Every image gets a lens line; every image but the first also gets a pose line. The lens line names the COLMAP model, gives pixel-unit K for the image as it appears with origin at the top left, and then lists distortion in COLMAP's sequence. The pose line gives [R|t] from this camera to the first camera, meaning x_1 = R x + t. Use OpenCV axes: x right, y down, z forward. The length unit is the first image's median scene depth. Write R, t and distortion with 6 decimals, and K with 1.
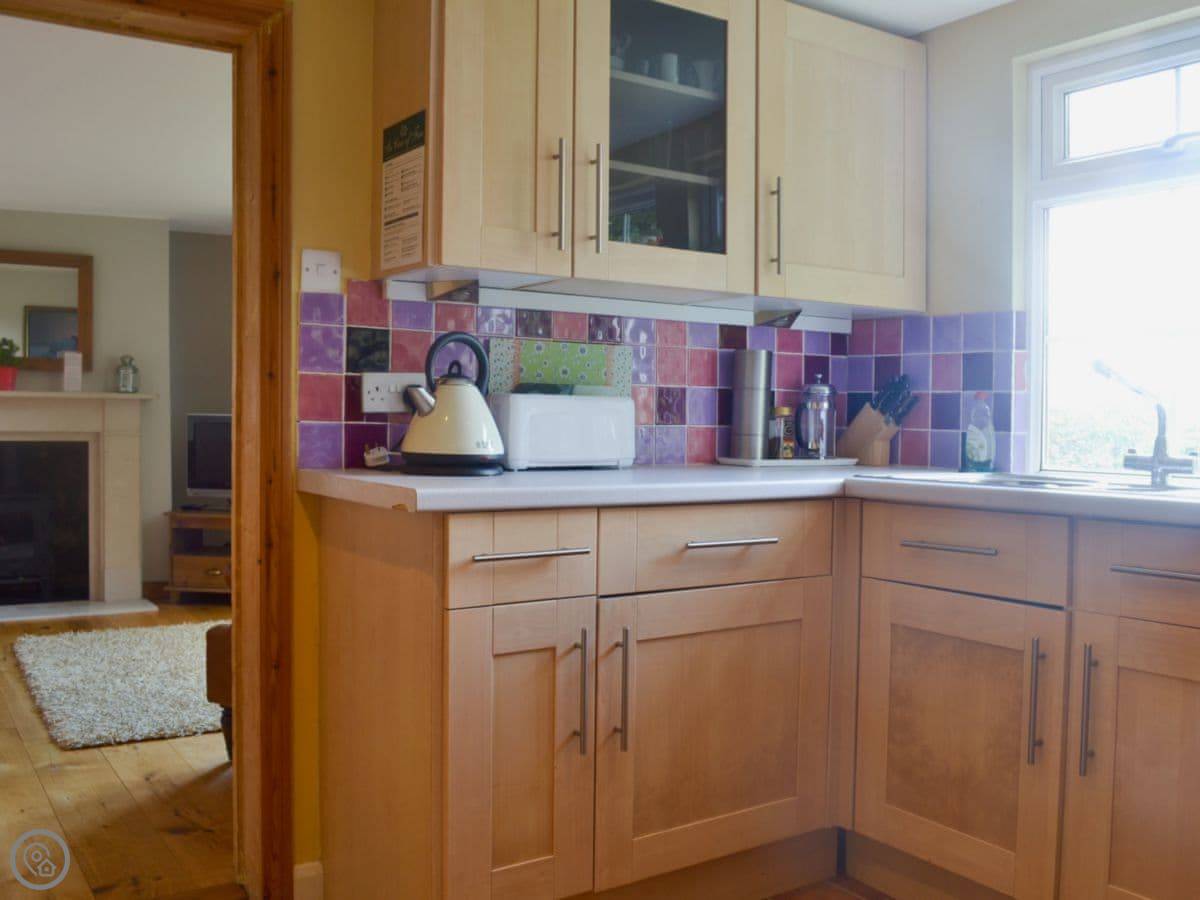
lens RADIAL K [[1098.5, 0, 599.3], [0, 1098.5, 470.6], [0, 0, 1]] dist [-0.064617, 0.006443]
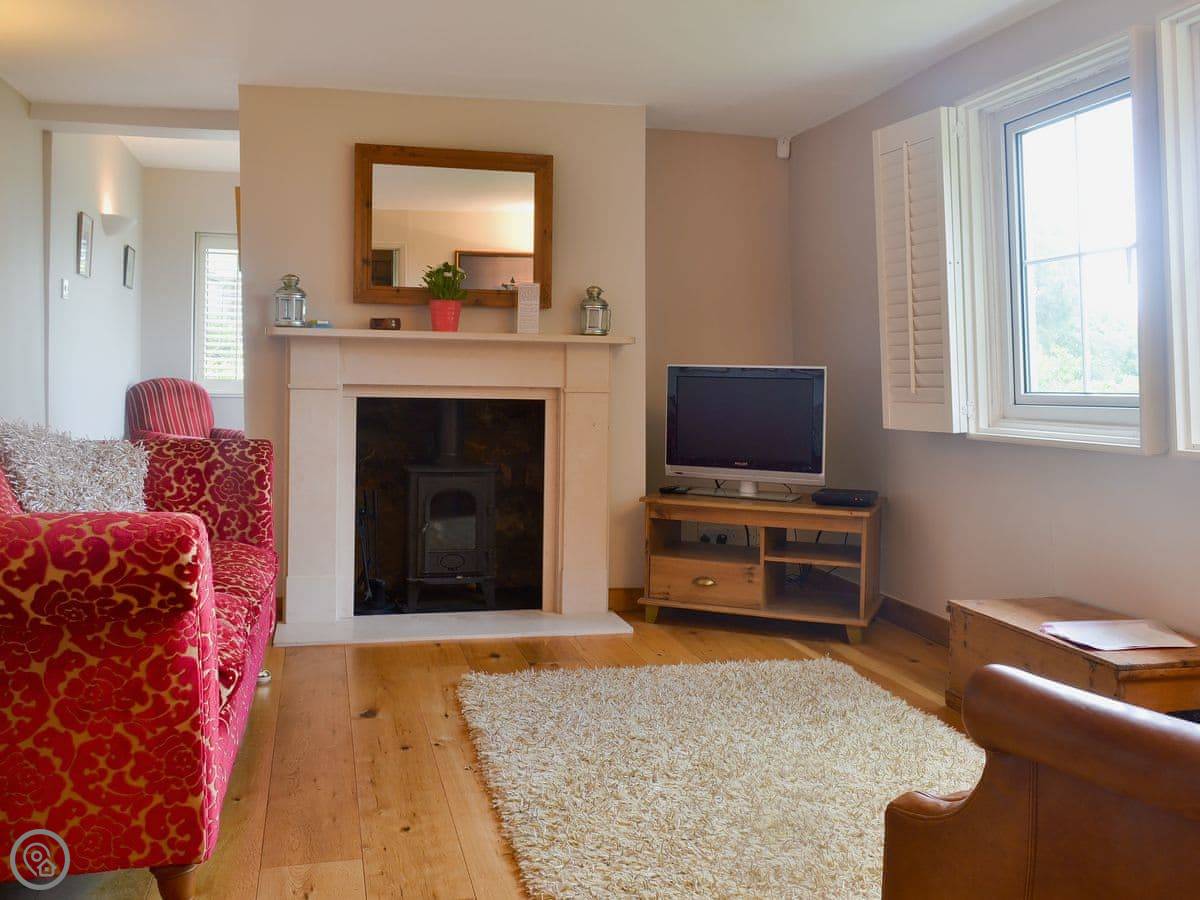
lens RADIAL K [[1098.5, 0, 599.3], [0, 1098.5, 470.6], [0, 0, 1]] dist [-0.064617, 0.006443]
pose [[0.940962, 0.030181, -0.337165, -0.176944], [-0.021244, 0.999319, 0.030165, -0.001579], [0.337846, -0.021221, 0.940962, 0.291474]]
